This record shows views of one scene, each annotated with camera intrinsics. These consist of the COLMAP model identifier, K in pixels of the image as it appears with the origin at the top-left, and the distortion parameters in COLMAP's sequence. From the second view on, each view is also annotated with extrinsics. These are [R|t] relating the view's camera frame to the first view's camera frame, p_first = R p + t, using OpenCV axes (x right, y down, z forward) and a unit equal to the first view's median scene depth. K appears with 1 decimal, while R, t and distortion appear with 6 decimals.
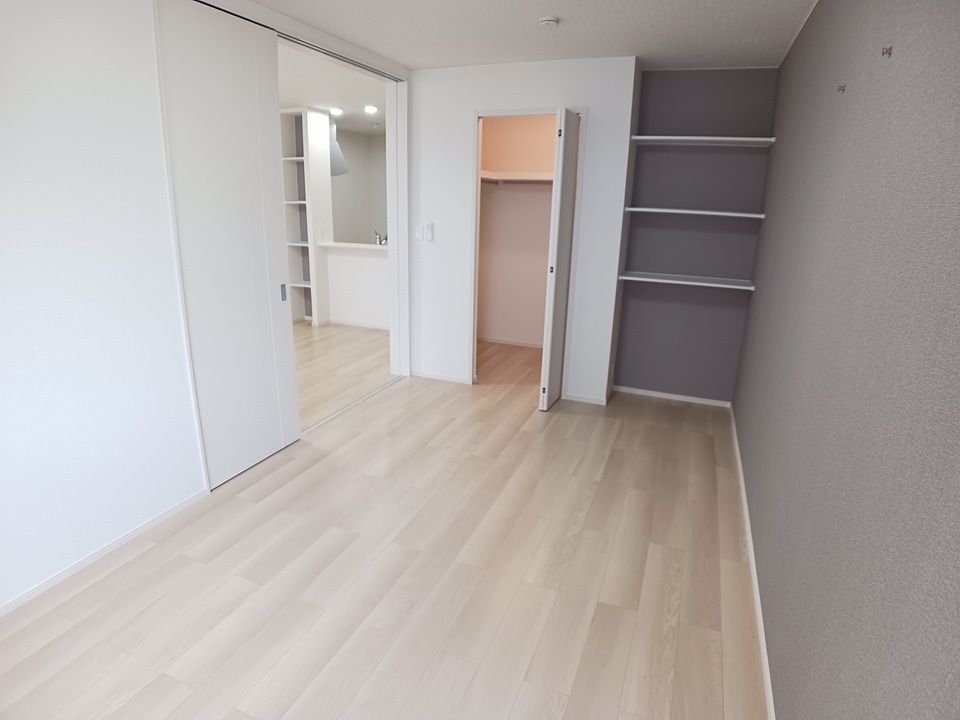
lens RADIAL K [[523.2, 0, 480.0], [0, 523.2, 360.0], [0, 0, 1]] dist [-0.063526, -0.000196]
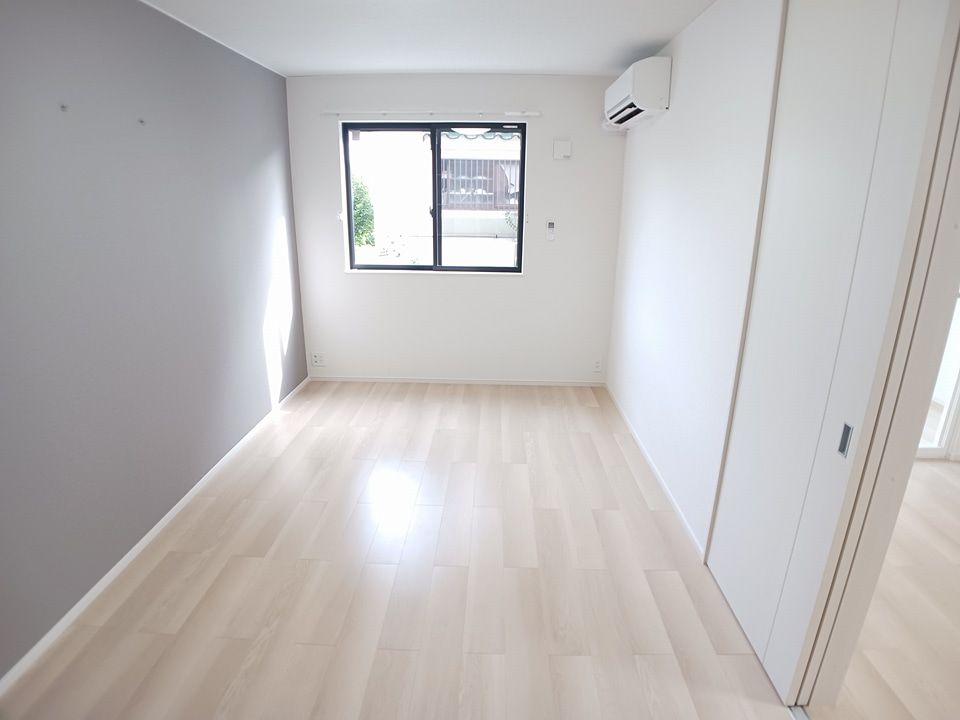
lens RADIAL K [[523.2, 0, 480.0], [0, 523.2, 360.0], [0, 0, 1]] dist [-0.063526, -0.000196]
pose [[-0.936889, 0.072359, -0.342057, 0.102353], [-0.134666, 0.828180, 0.544042, -0.449794], [0.322652, 0.555771, -0.766169, 1.353652]]
